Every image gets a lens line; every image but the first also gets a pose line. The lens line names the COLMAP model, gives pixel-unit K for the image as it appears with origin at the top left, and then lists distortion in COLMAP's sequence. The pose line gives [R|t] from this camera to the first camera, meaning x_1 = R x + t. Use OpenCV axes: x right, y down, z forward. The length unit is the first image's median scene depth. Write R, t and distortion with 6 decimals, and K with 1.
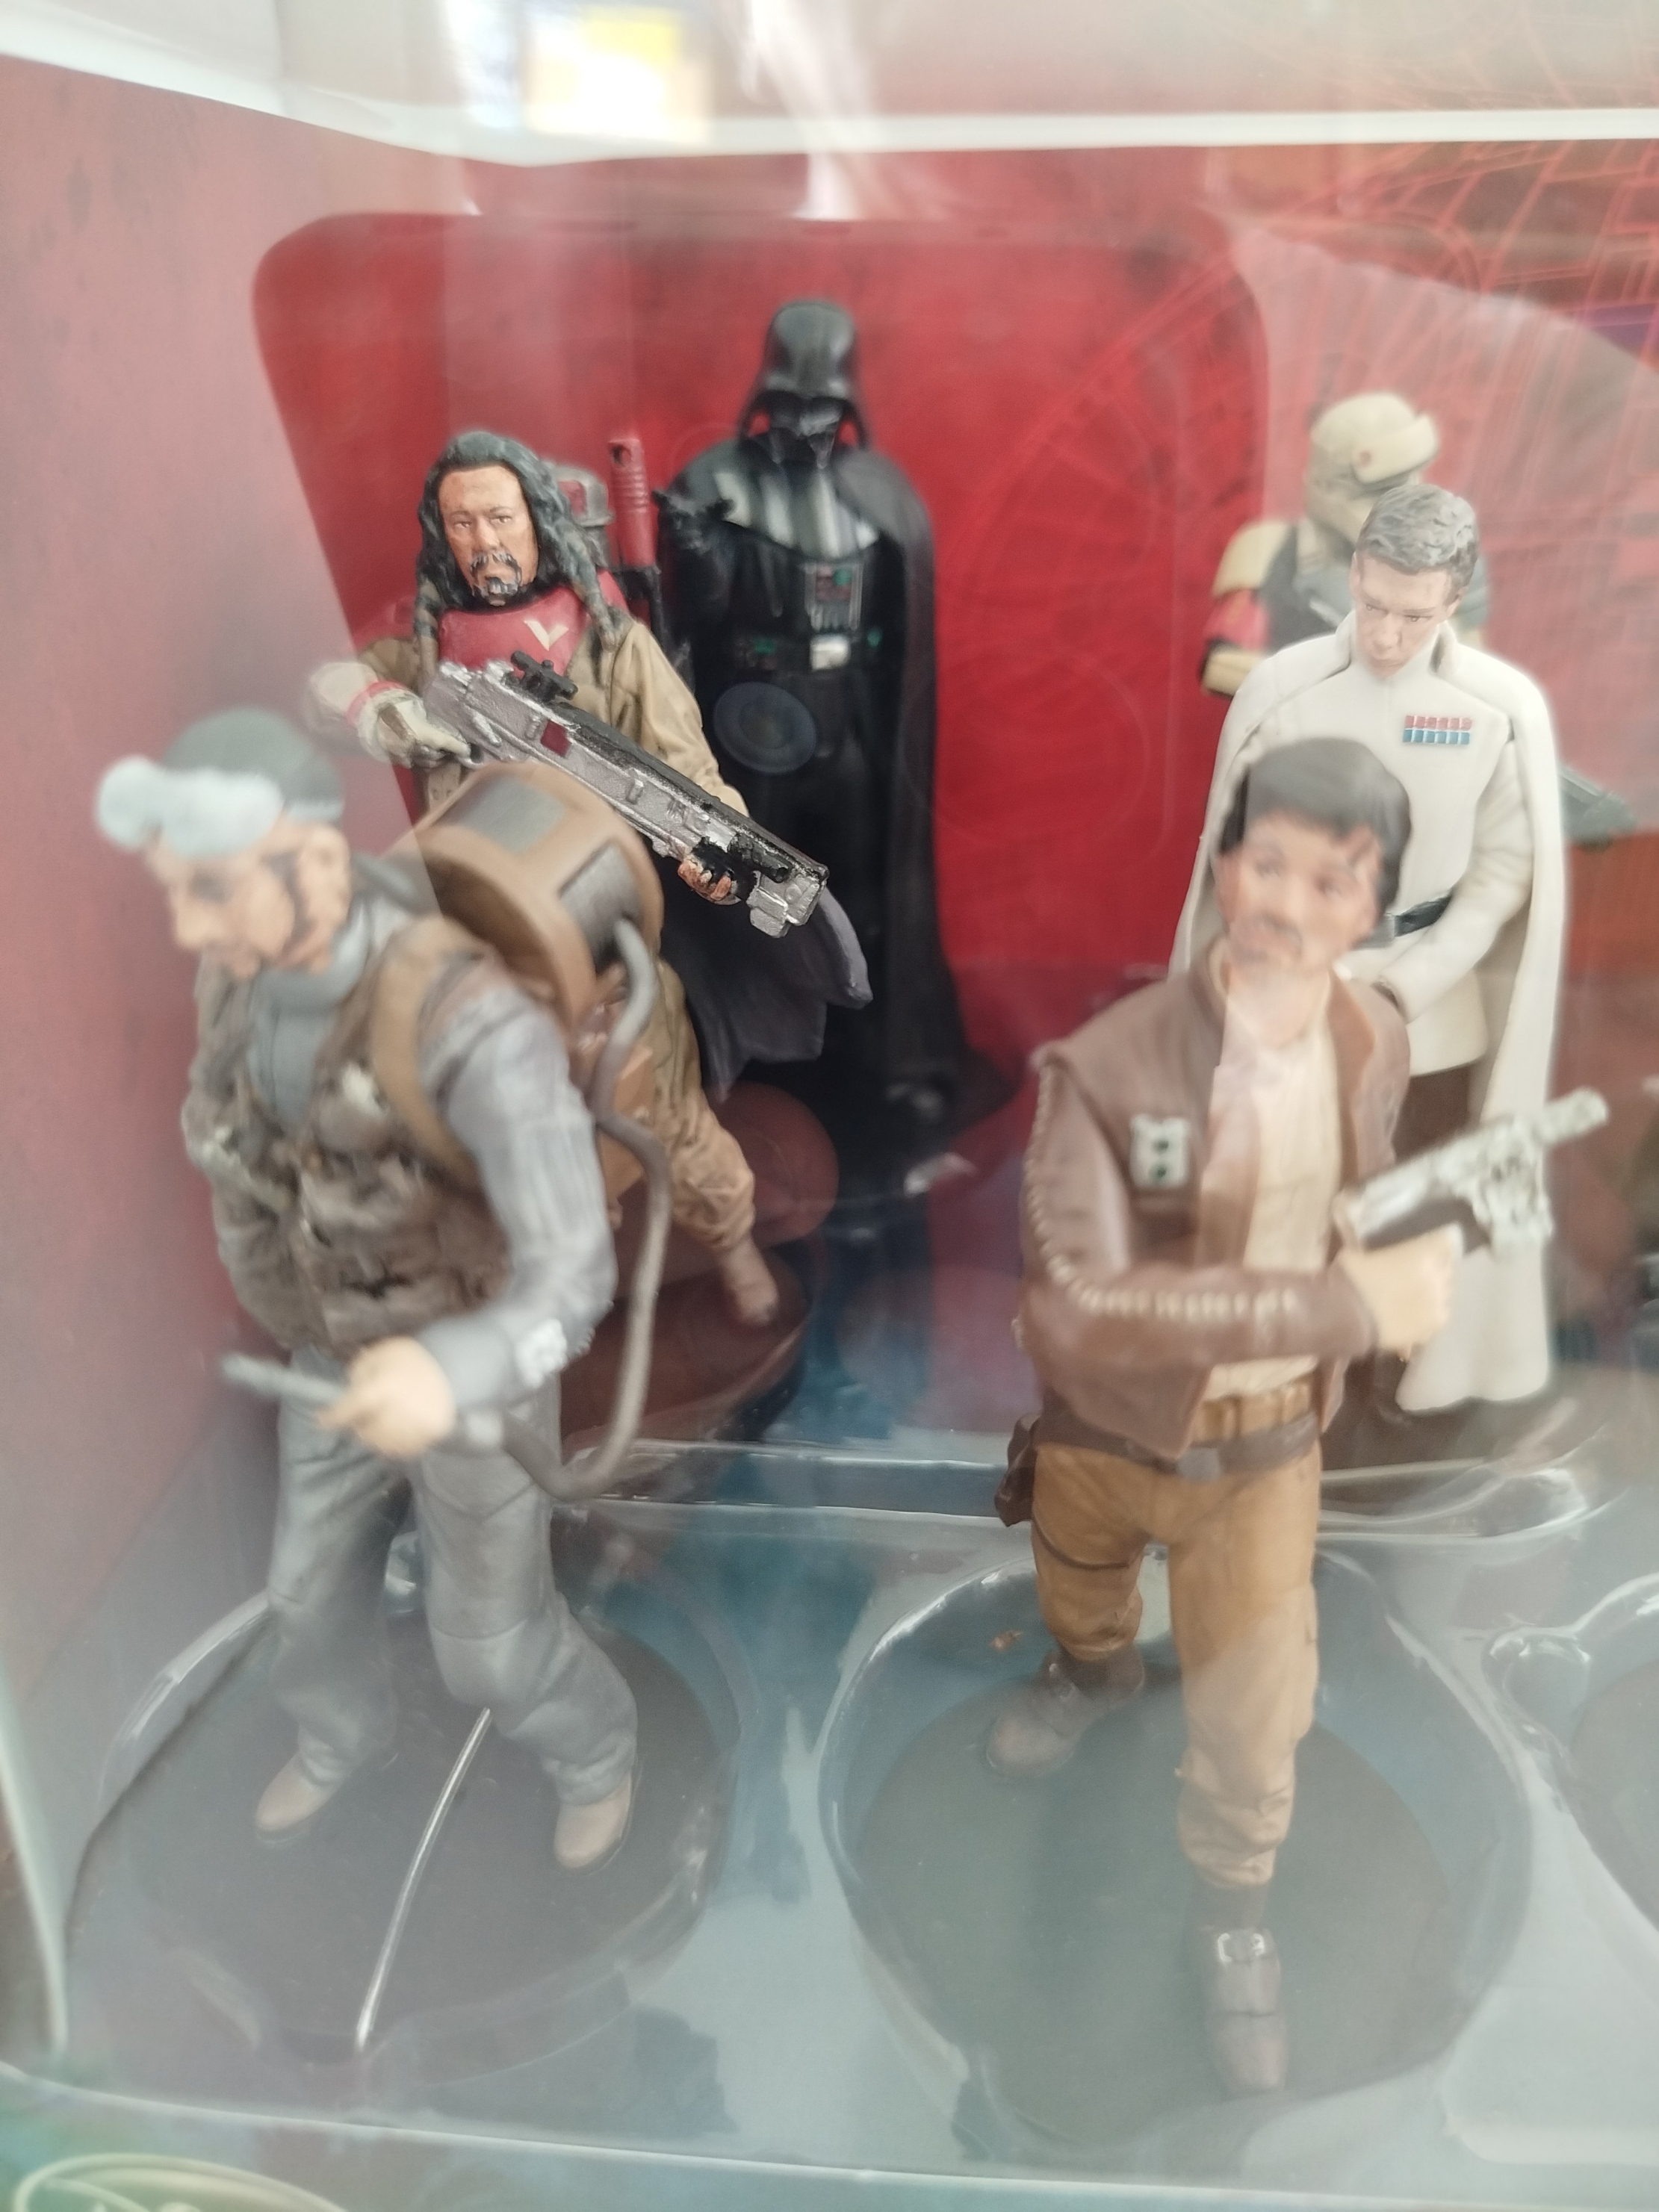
lens RADIAL K [[1653.0, 0, 829.5], [0, 1653.0, 1106.0], [0, 0, 1]] dist [-0.037295, 0.004064]
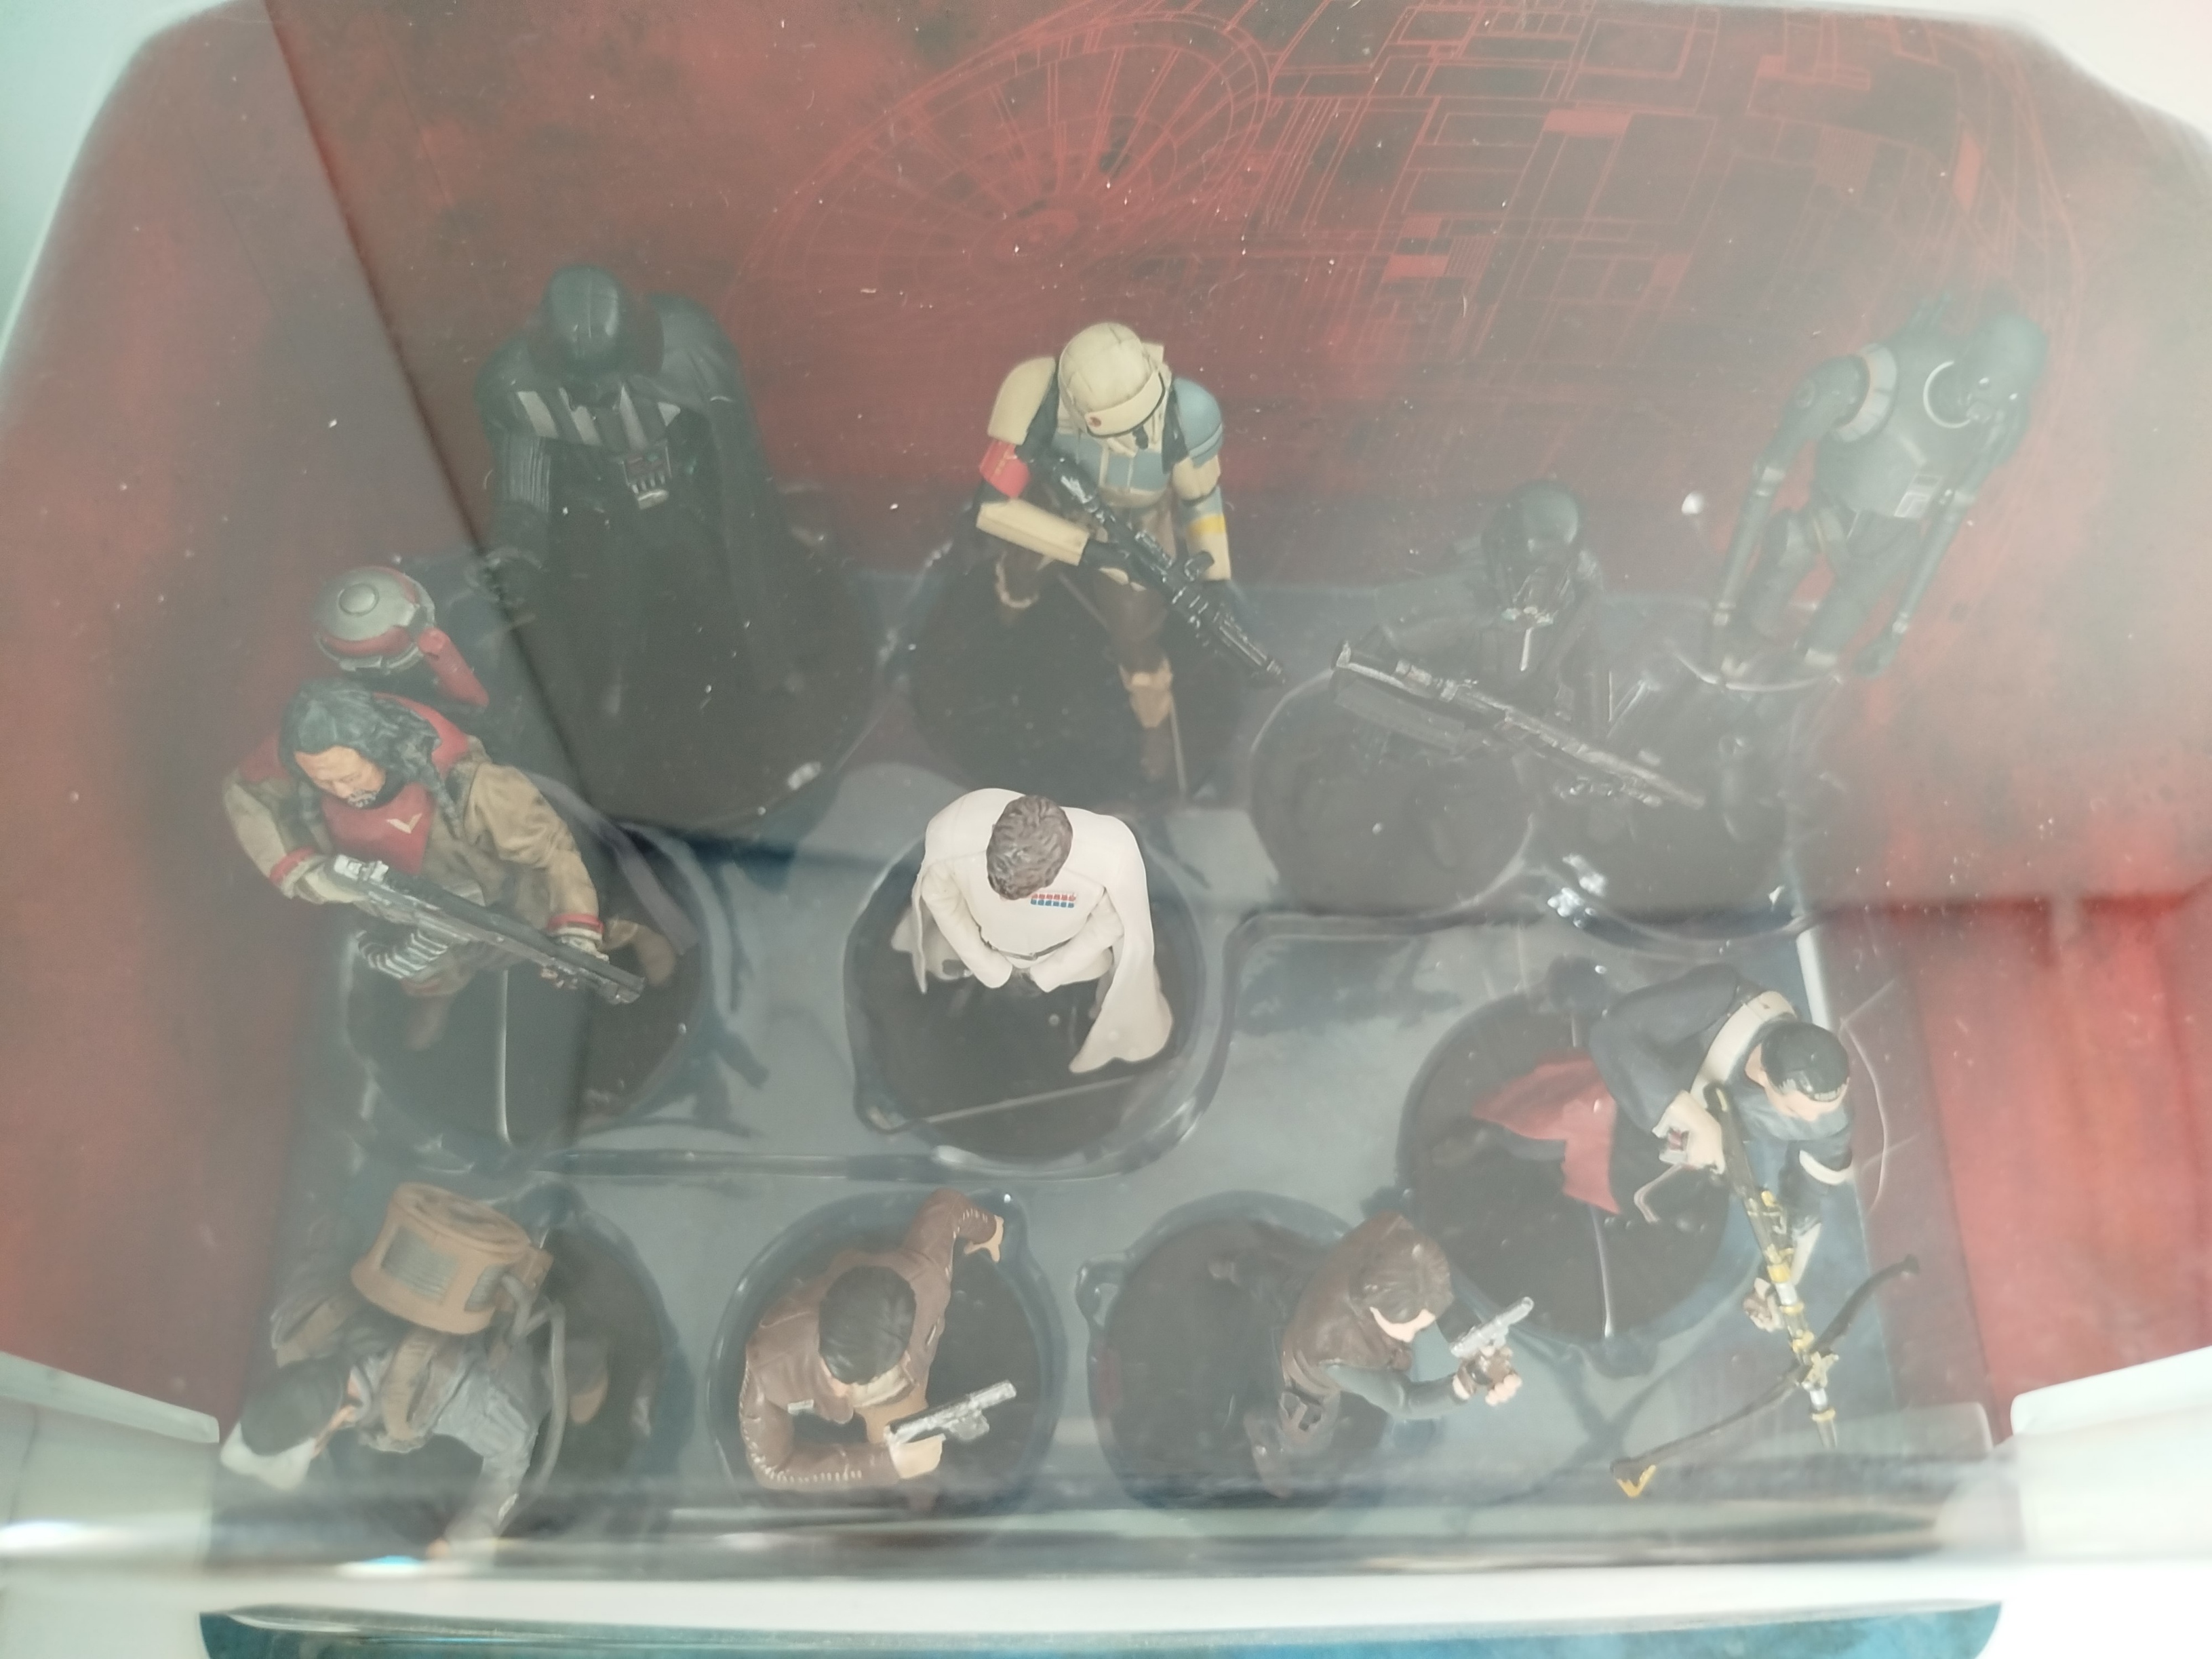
lens RADIAL K [[1583.7, 0, 1106.0], [0, 1583.7, 829.5], [0, 0, 1]] dist [-0.067920, 0.108118]
pose [[0.991528, -0.052389, 0.118864, 0.244612], [-0.034545, 0.775759, 0.630083, -1.131356], [-0.125219, -0.628851, 0.767376, -0.048913]]
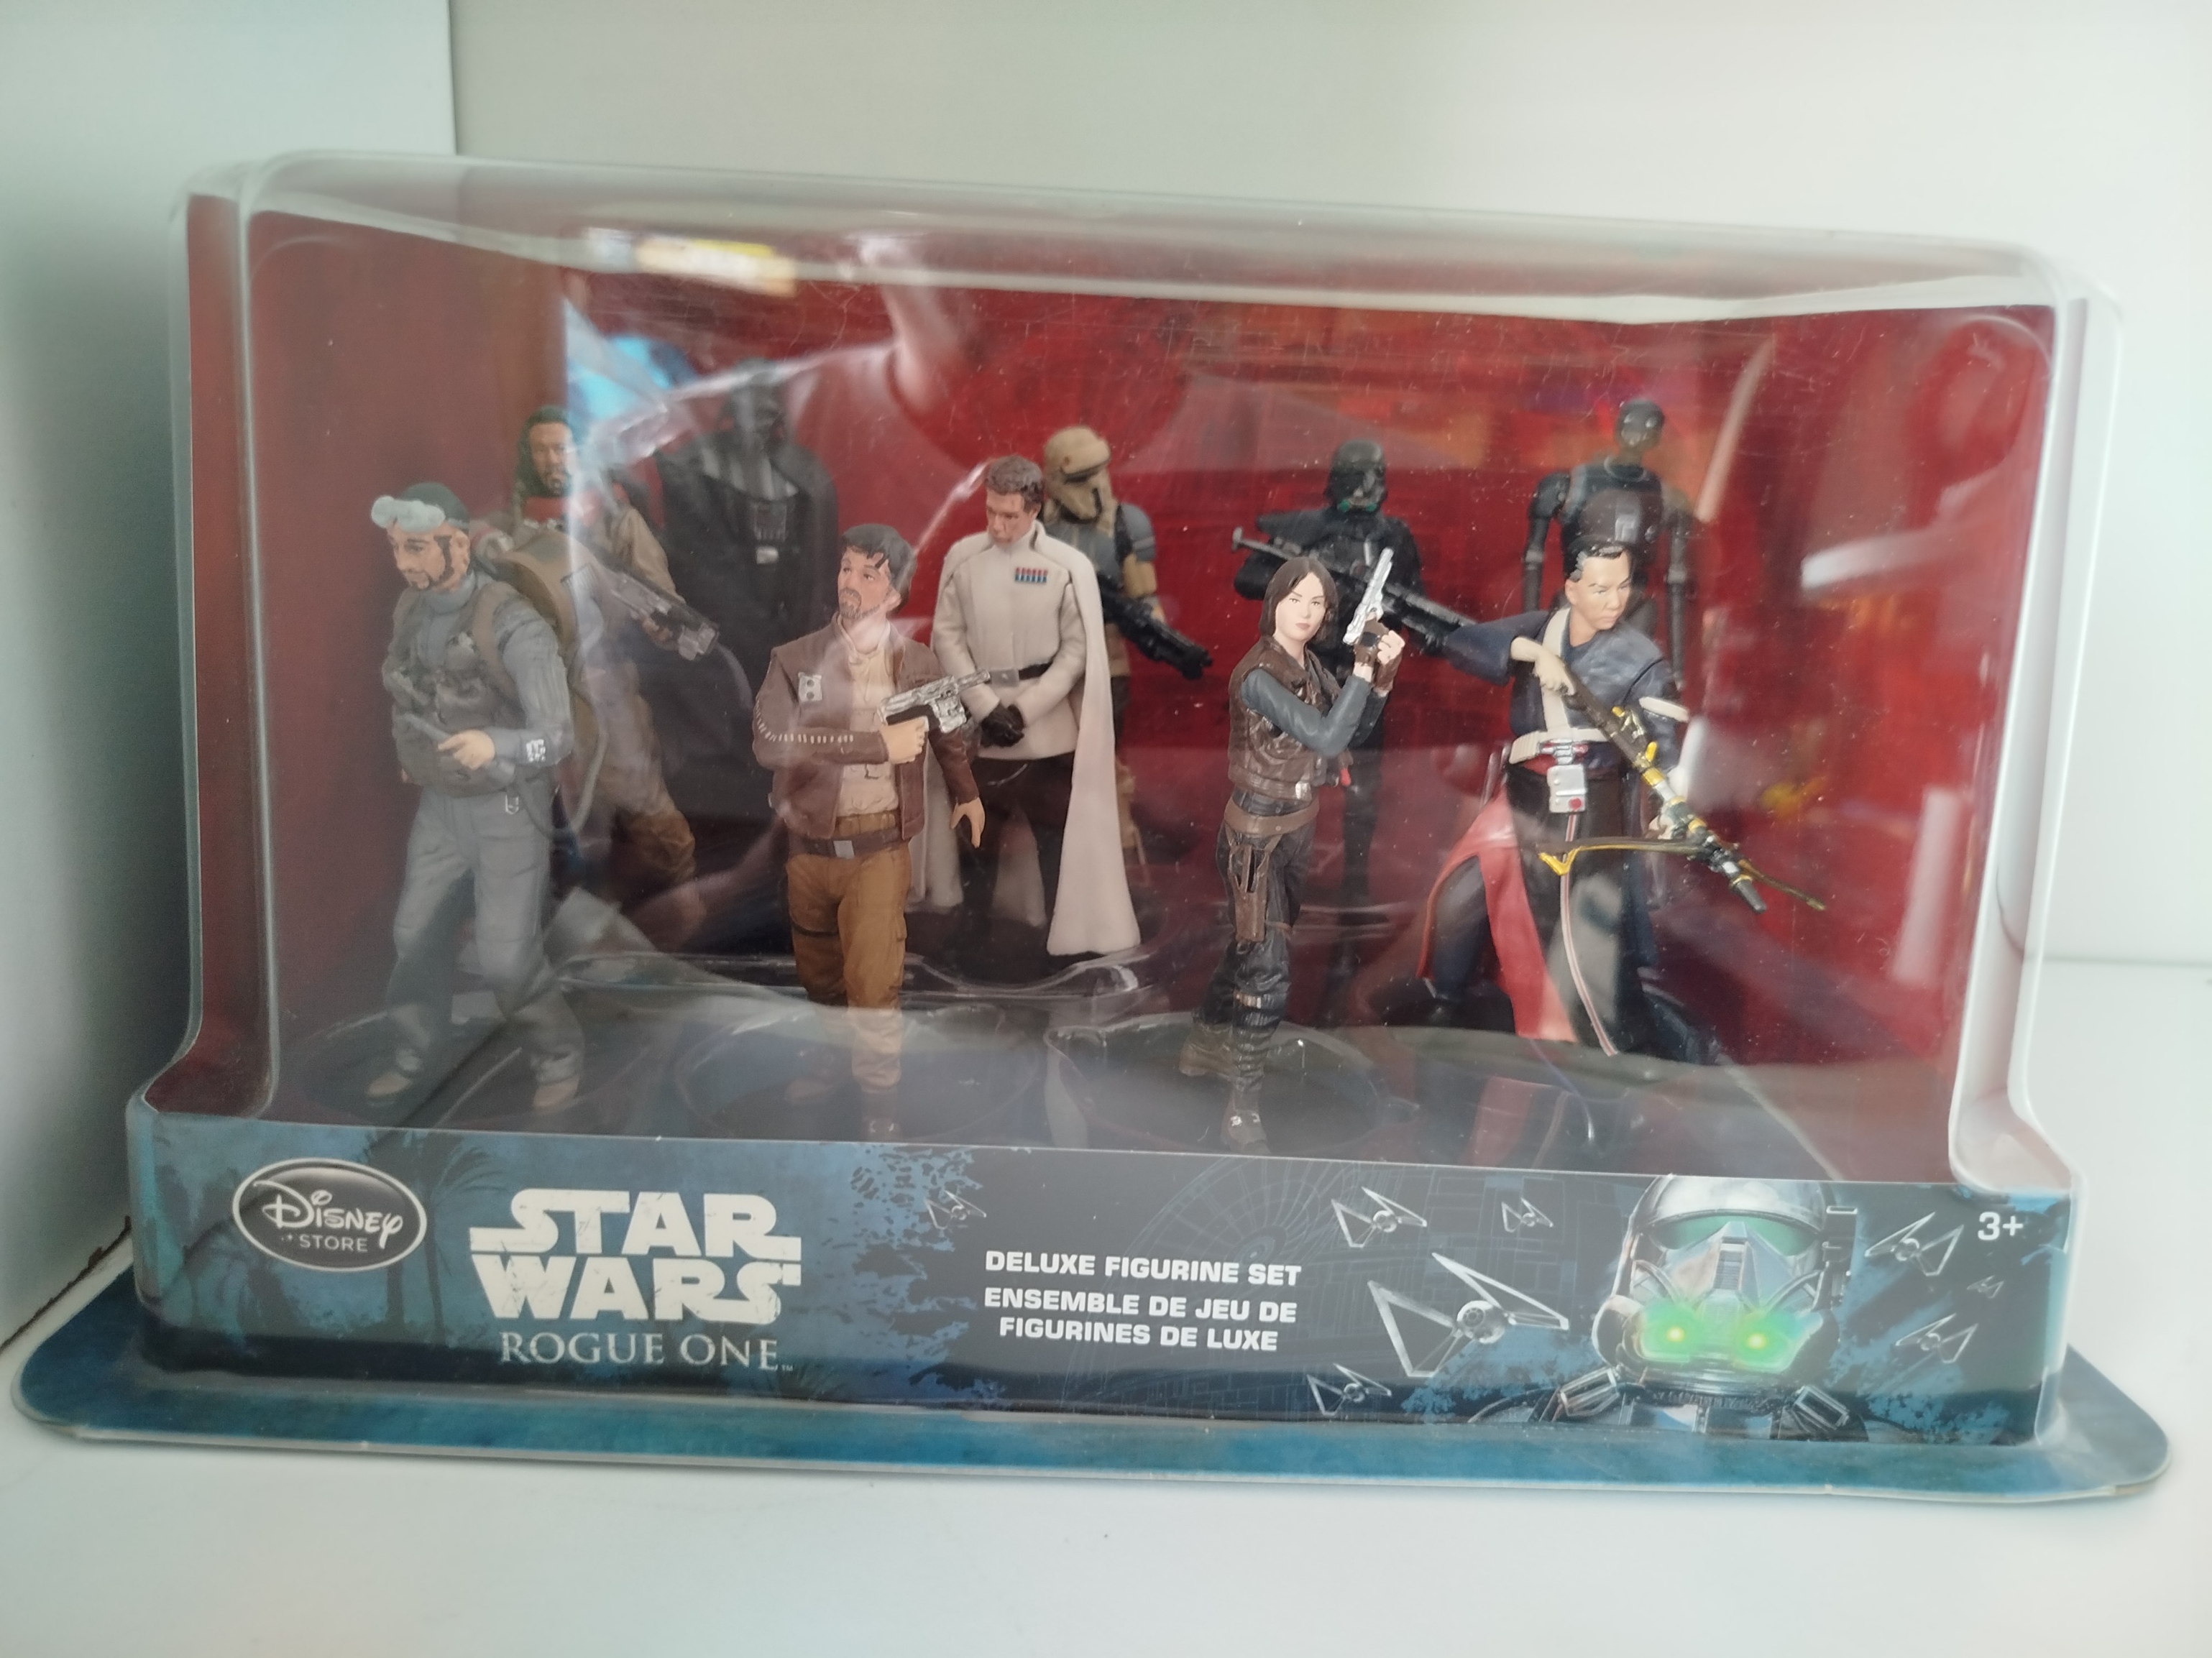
lens RADIAL K [[1572.4, 0, 1106.0], [0, 1572.4, 829.0], [0, 0, 1]] dist [-0.004465, -0.003208]
pose [[0.992726, 0.036169, 0.114837, 0.241866], [-0.014928, 0.983426, -0.180693, 0.409614], [-0.119469, 0.177665, 0.976812, -0.811536]]
